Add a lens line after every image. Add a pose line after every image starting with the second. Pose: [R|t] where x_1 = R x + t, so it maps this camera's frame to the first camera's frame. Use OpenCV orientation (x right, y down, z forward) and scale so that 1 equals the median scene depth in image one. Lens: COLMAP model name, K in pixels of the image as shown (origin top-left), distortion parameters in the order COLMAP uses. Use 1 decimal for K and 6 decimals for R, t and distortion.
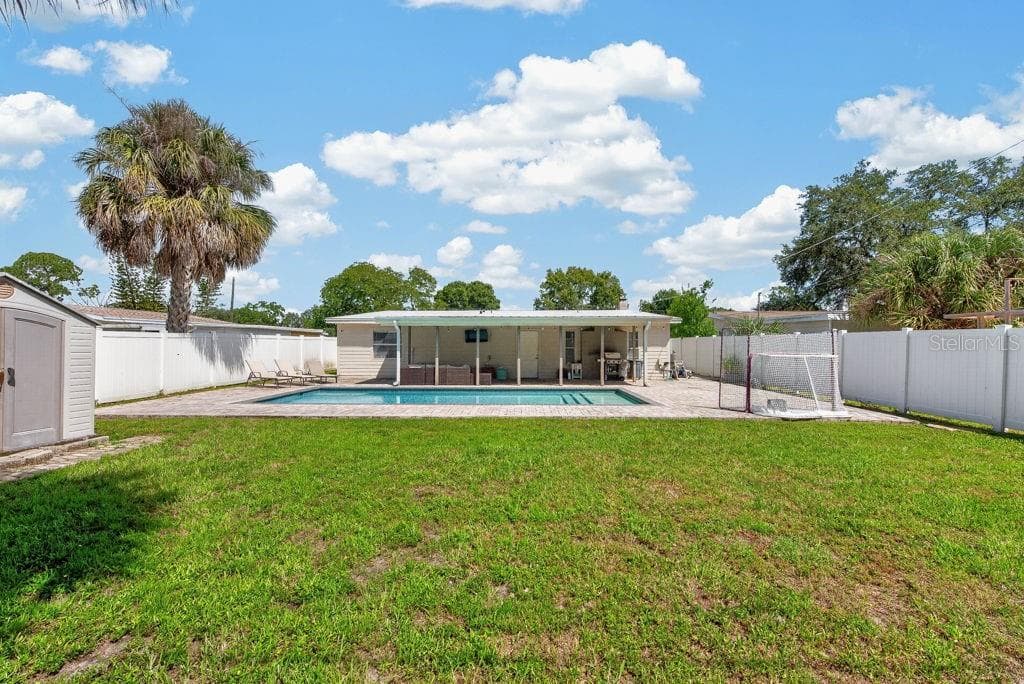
lens RADIAL K [[403.8, 0, 512.1], [0, 403.8, 345.4], [0, 0, 1]] dist [0.000474, -0.000611]
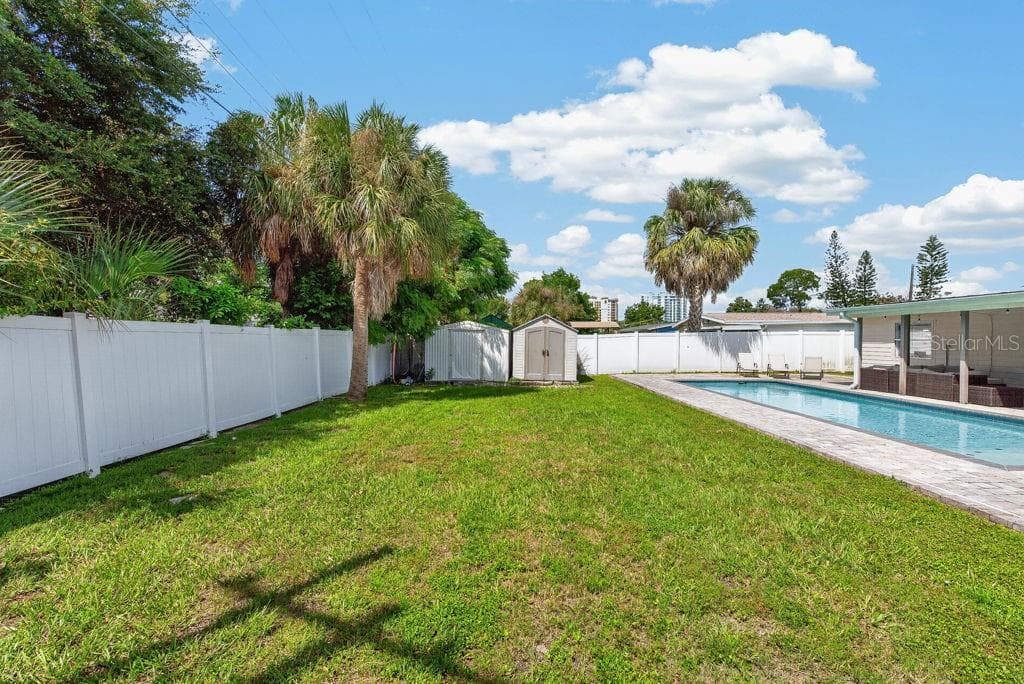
lens RADIAL K [[403.8, 0, 512.1], [0, 403.8, 345.4], [0, 0, 1]] dist [0.000474, -0.000611]
pose [[0.018833, 0.012460, -0.999745, 0.416129], [0.000011, 0.999922, 0.012463, -0.001144], [0.999823, -0.000246, 0.018831, 0.205281]]
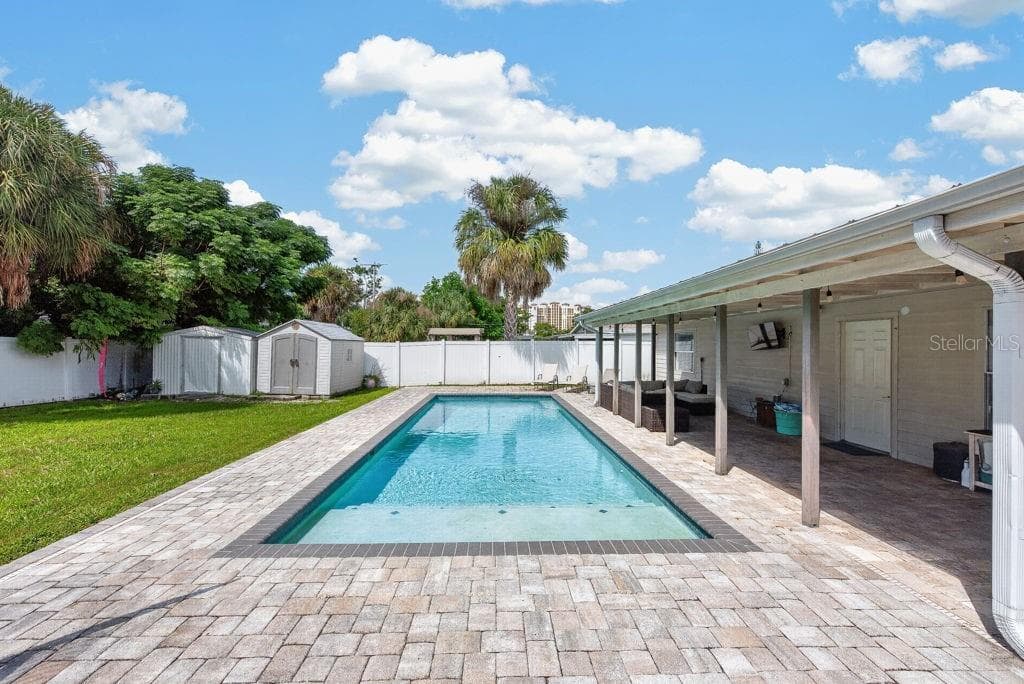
lens RADIAL K [[403.8, 0, 512.1], [0, 403.8, 345.4], [0, 0, 1]] dist [0.000474, -0.000611]
pose [[0.076178, -0.001621, -0.997093, 0.353212], [-0.008730, 0.999959, -0.002293, -0.008735], [0.997056, 0.008879, 0.076161, 0.600370]]
